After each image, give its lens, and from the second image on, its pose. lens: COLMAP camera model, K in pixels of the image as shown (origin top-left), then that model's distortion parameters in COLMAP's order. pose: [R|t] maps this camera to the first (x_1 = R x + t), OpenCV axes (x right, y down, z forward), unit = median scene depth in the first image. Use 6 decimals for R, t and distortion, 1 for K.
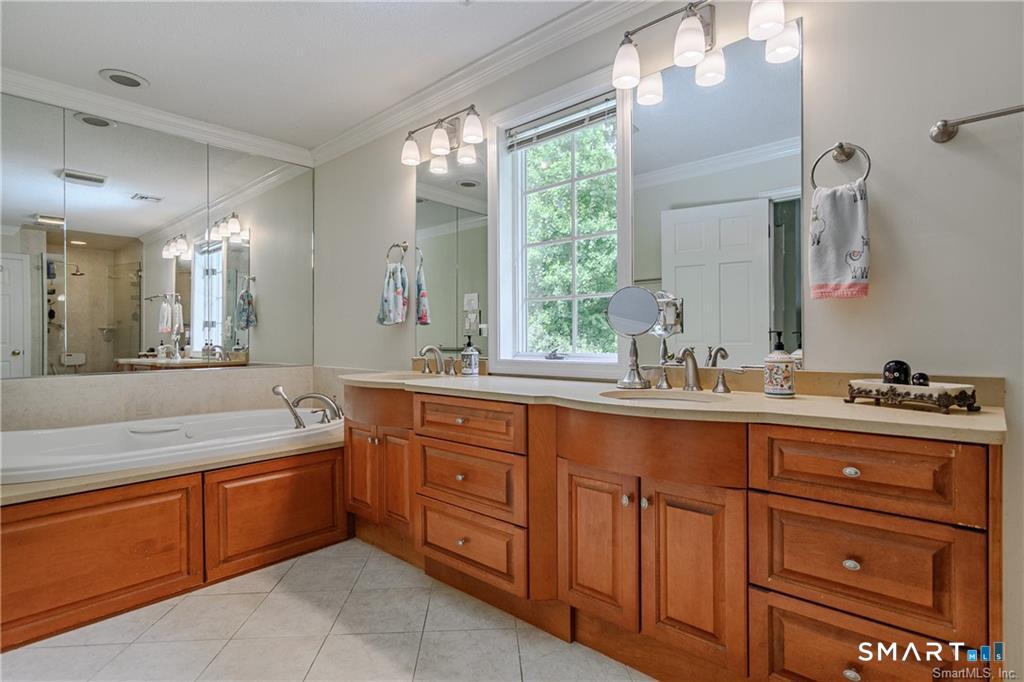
lens RADIAL K [[519.6, 0, 508.2], [0, 519.6, 339.4], [0, 0, 1]] dist [0.001808, 0.000002]
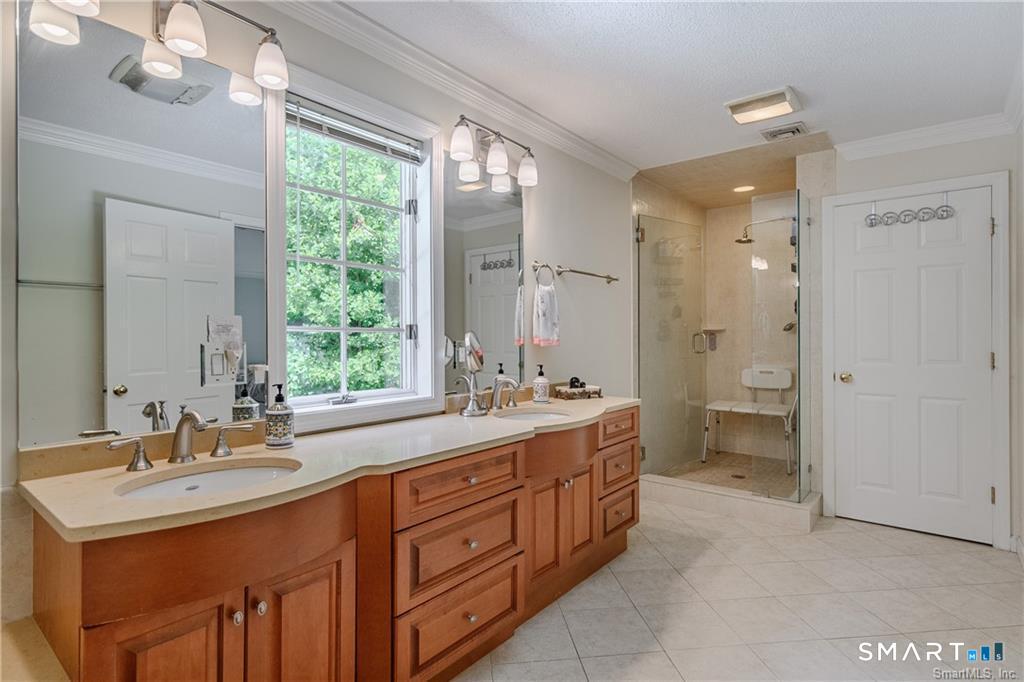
lens RADIAL K [[519.6, 0, 508.2], [0, 519.6, 339.7], [0, 0, 1]] dist [0.001808, 0.000002]
pose [[-0.060717, 0.005168, 0.998142, -1.045249], [0.005735, 0.999972, -0.004828, -0.080450], [-0.998139, 0.005432, -0.060745, 1.062376]]
